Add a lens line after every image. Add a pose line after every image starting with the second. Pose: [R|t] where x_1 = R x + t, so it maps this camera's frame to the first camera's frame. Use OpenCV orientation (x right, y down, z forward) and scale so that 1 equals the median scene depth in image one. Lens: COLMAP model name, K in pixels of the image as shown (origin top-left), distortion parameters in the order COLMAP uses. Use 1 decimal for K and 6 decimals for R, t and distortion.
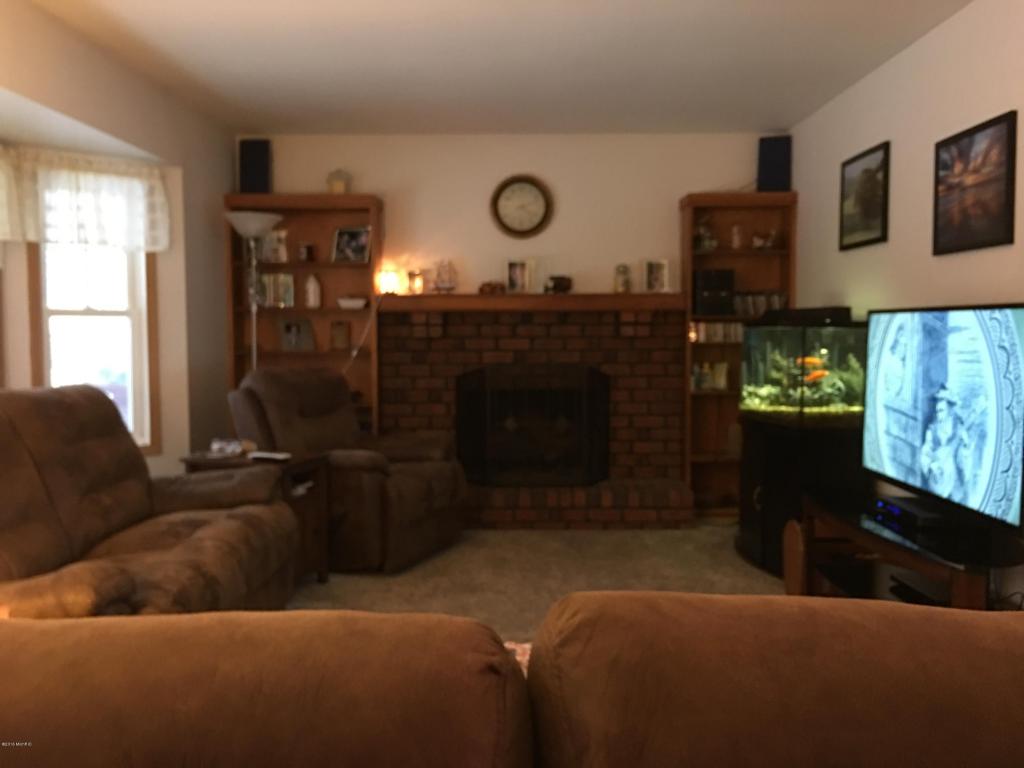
lens RADIAL K [[863.0, 0, 501.8], [0, 863.0, 371.4], [0, 0, 1]] dist [0.082754, -0.105691]
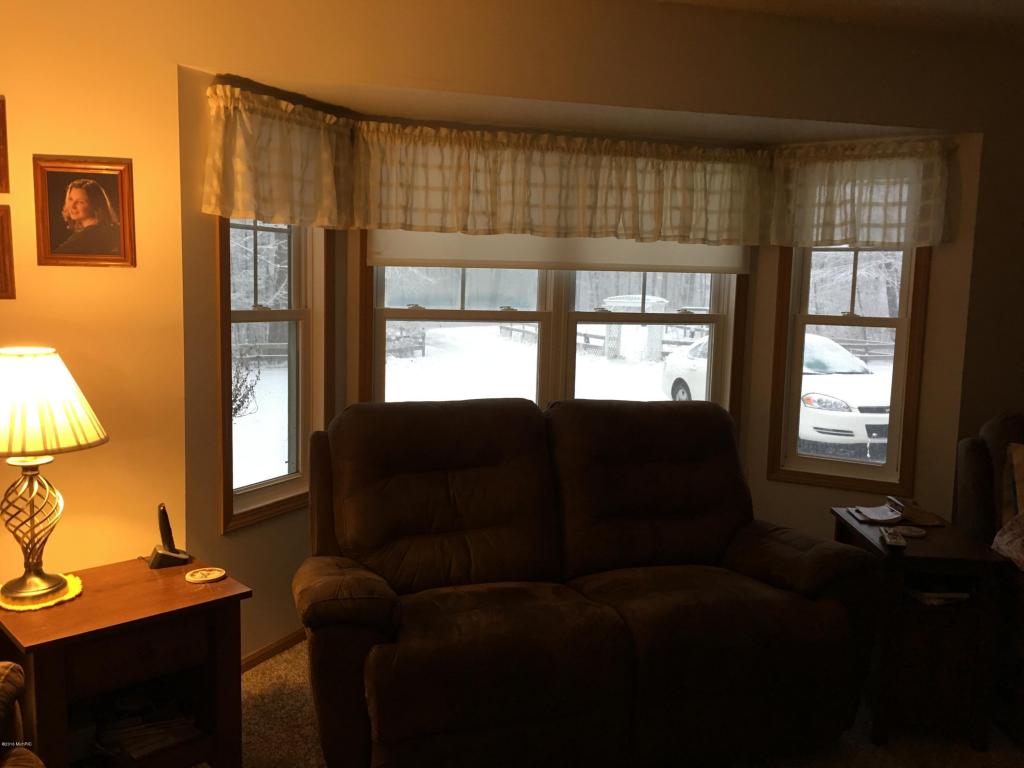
lens RADIAL K [[863.0, 0, 507.2], [0, 863.0, 375.9], [0, 0, 1]] dist [0.082754, -0.105691]
pose [[0.277261, 0.109769, -0.954504, 0.229362], [-0.076453, 0.992823, 0.091968, -0.054494], [0.957748, 0.047476, 0.283663, 0.344355]]
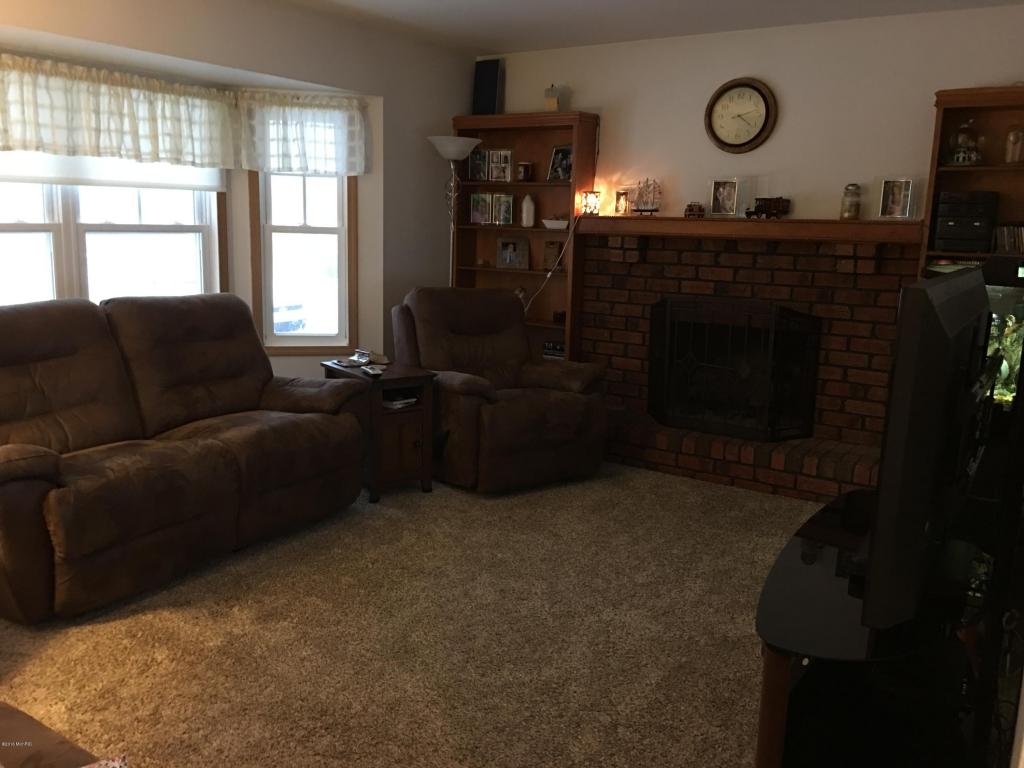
lens RADIAL K [[863.0, 0, 510.5], [0, 863.0, 369.6], [0, 0, 1]] dist [0.082754, -0.105691]
pose [[0.842376, 0.116727, -0.526097, 0.327996], [-0.056289, 0.989978, 0.129521, -0.039095], [0.535942, -0.079492, 0.840504, 0.122641]]
